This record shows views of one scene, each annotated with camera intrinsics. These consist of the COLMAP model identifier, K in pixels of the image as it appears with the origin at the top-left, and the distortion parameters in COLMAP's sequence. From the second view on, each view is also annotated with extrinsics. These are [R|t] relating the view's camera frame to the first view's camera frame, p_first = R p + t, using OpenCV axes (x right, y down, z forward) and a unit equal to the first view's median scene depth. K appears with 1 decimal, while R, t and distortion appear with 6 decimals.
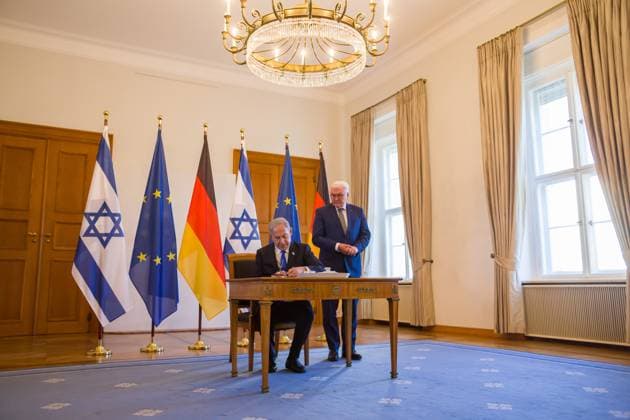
lens RADIAL K [[506.7, 0, 309.2], [0, 506.7, 208.3], [0, 0, 1]] dist [-0.090187, 0.118536]
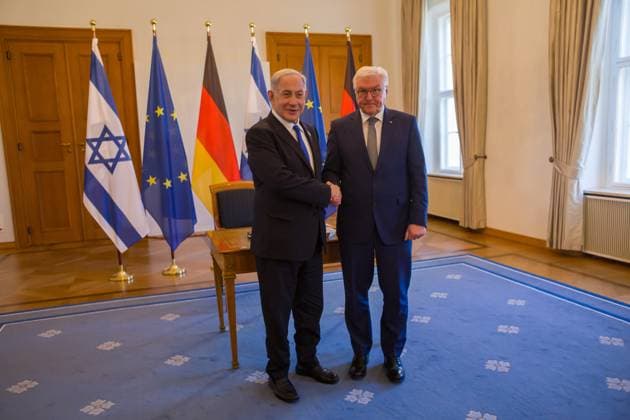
lens RADIAL K [[506.7, 0, 309.2], [0, 506.7, 208.3], [0, 0, 1]] dist [-0.090187, 0.118536]
pose [[0.984710, -0.012009, -0.173788, 0.114789], [0.061413, 0.957502, 0.281813, -0.093797], [0.163018, -0.288177, 0.943599, 0.121647]]
